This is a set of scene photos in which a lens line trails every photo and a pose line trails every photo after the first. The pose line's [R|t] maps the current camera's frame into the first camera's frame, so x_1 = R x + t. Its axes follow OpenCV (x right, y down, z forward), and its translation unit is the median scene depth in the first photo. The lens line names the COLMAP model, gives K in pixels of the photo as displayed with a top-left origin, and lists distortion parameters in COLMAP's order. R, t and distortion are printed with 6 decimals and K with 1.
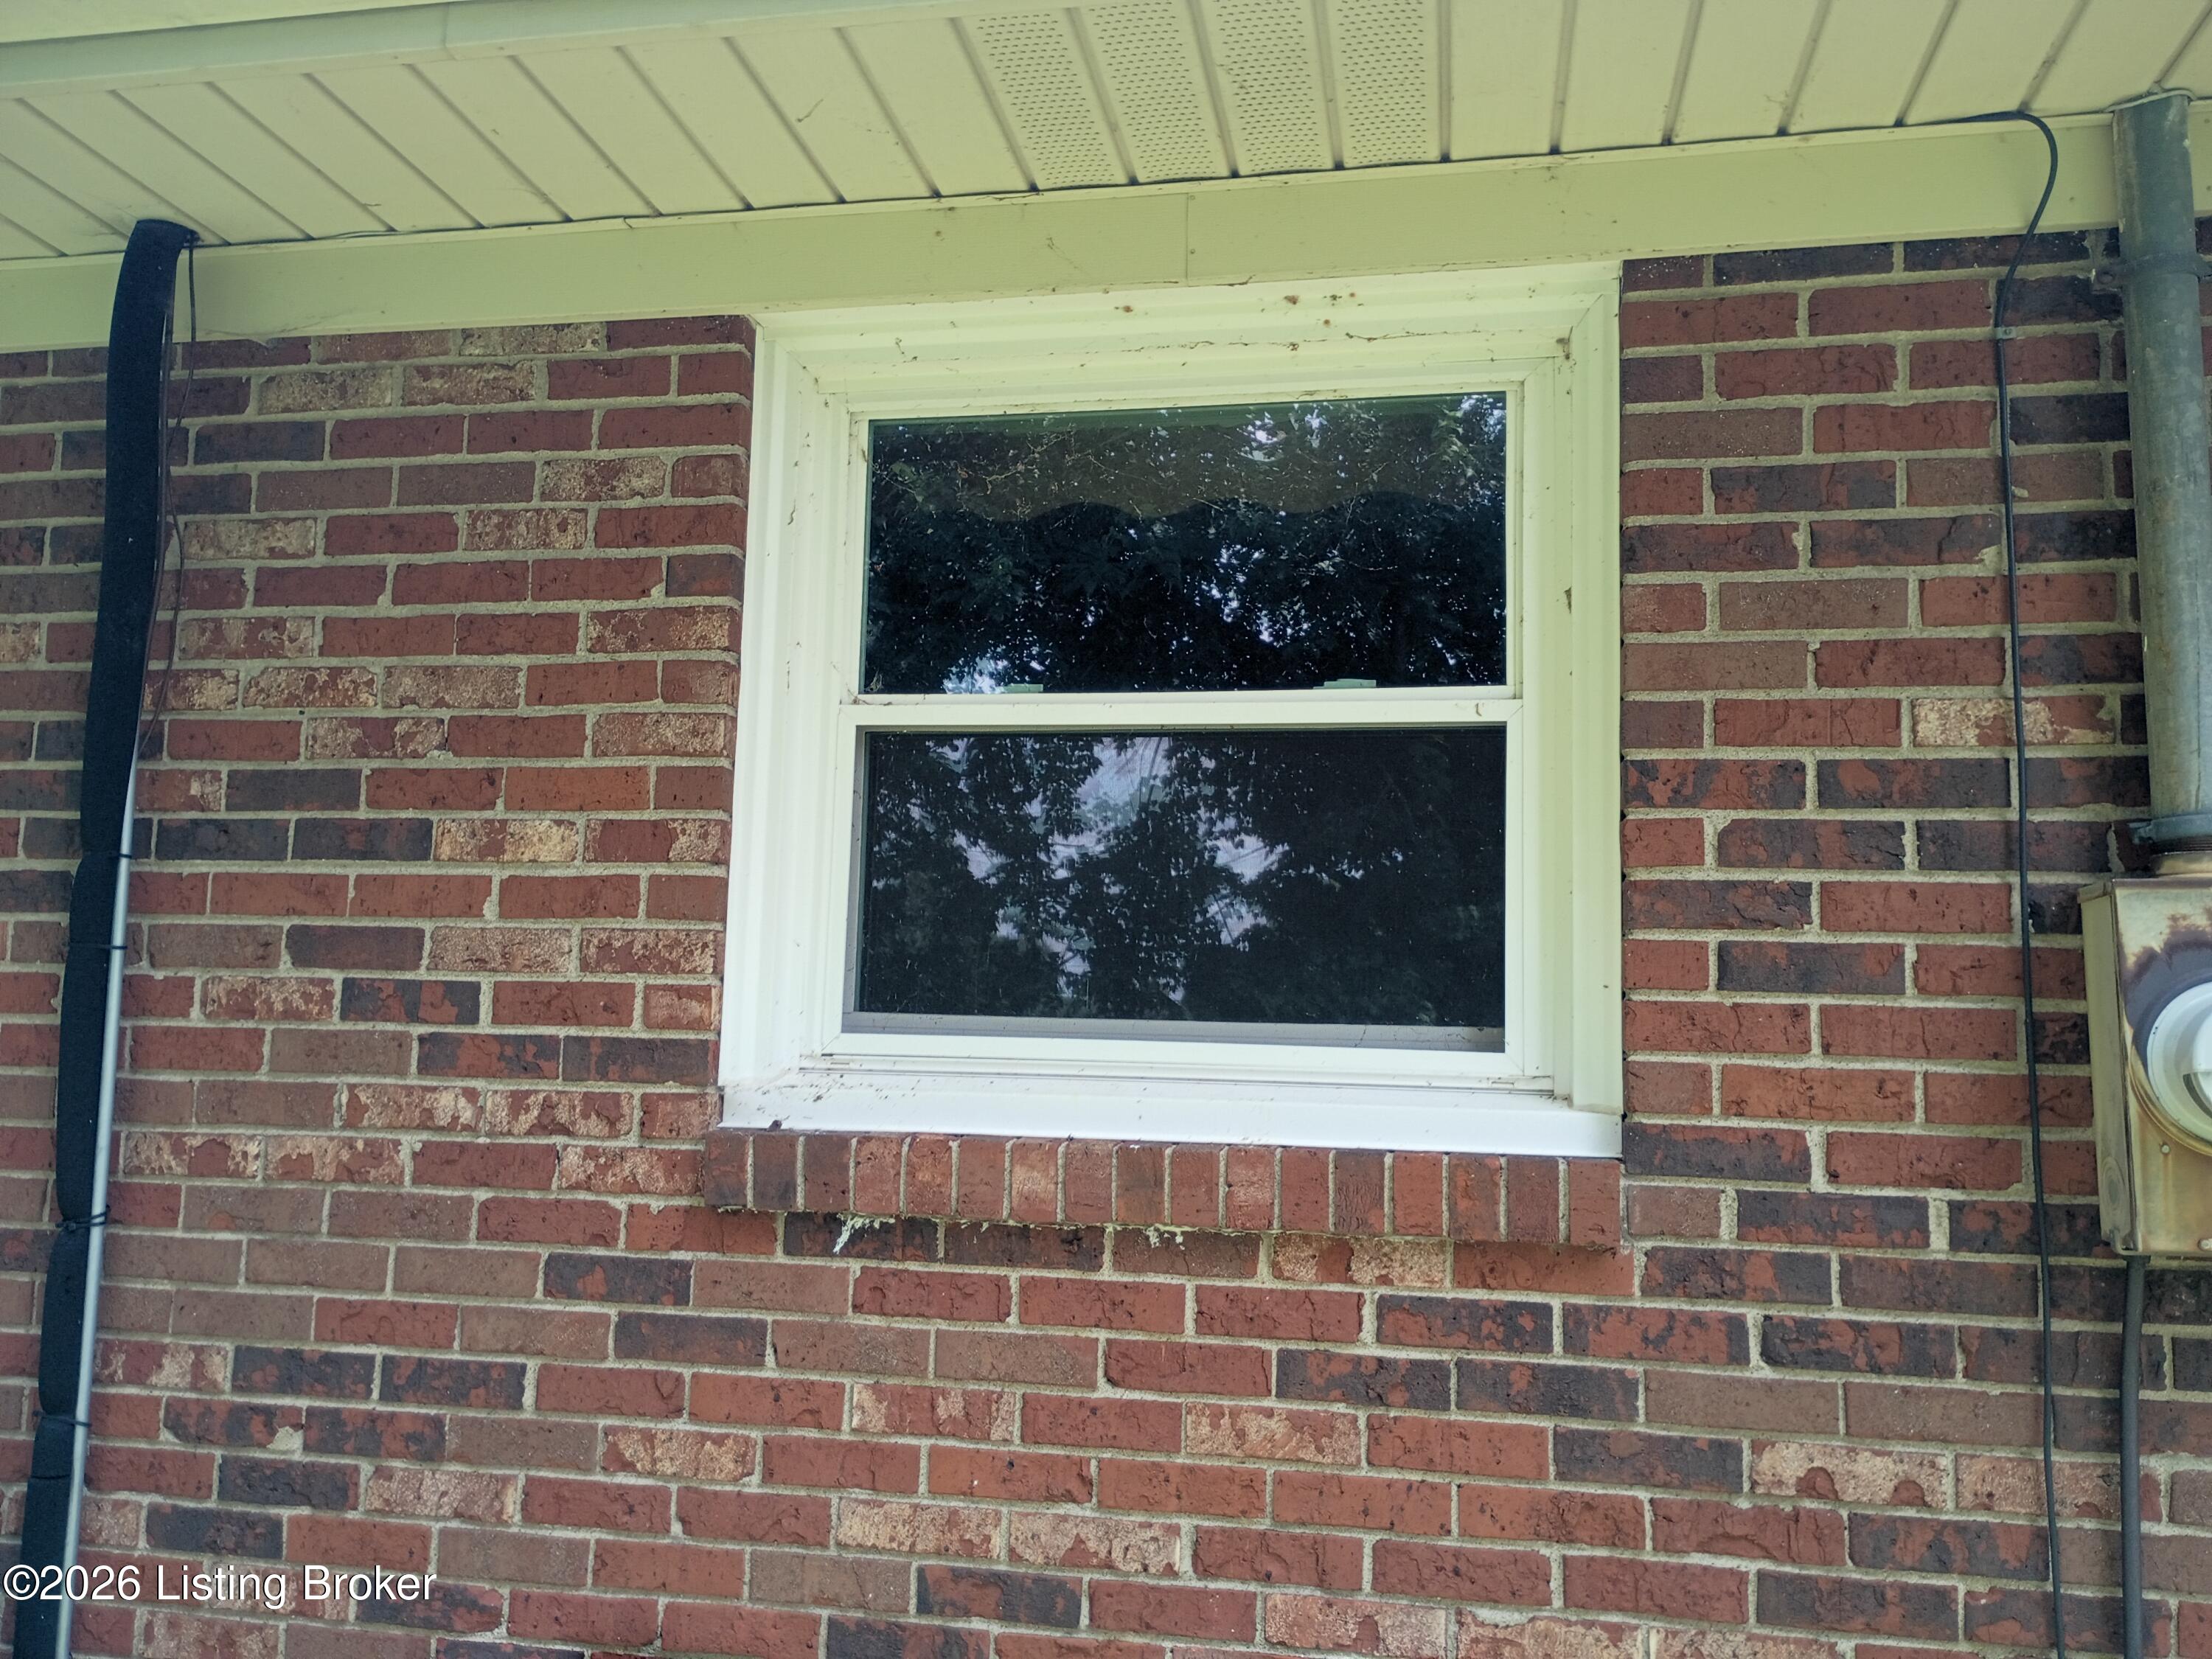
lens RADIAL K [[1877.9, 0, 1106.0], [0, 1877.9, 829.5], [0, 0, 1]] dist [0.045400, -0.048667]
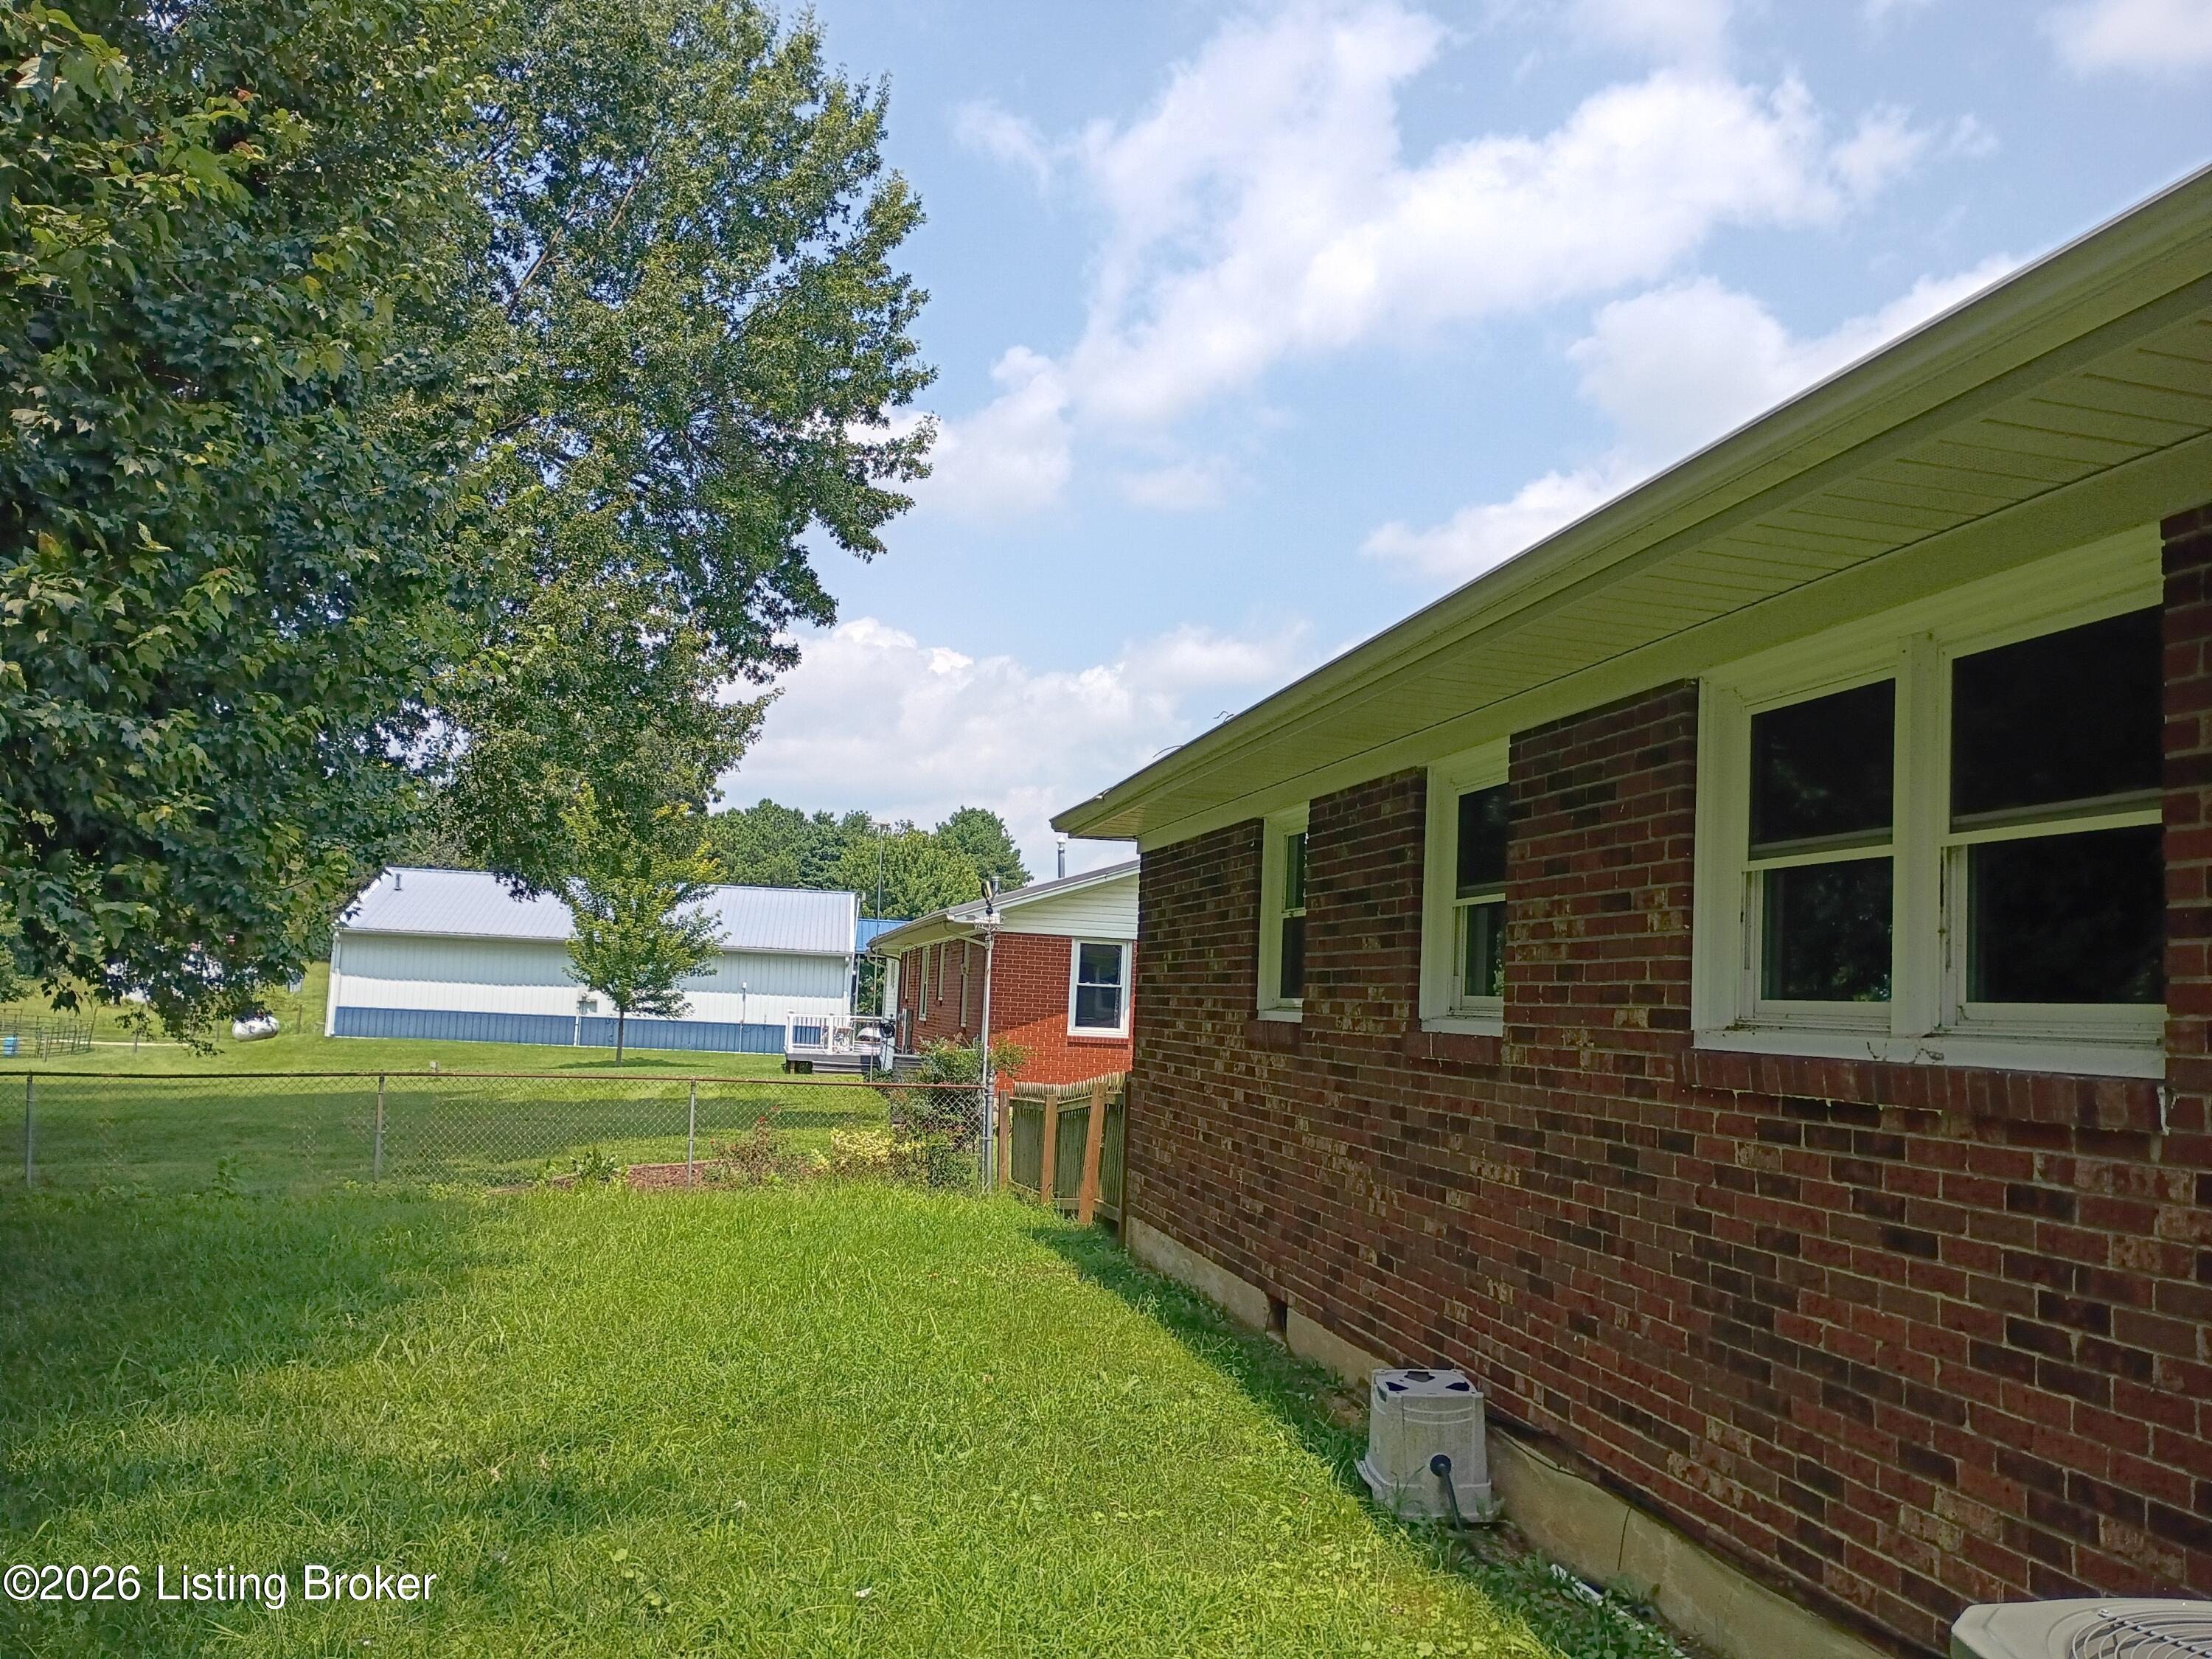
lens RADIAL K [[1877.9, 0, 1106.0], [0, 1877.9, 829.5], [0, 0, 1]] dist [0.045400, -0.048667]
pose [[0.396524, -0.088889, -0.913711, 1.511814], [0.062305, 0.995612, -0.069818, 0.013797], [0.915908, -0.029244, 0.400322, -0.502133]]
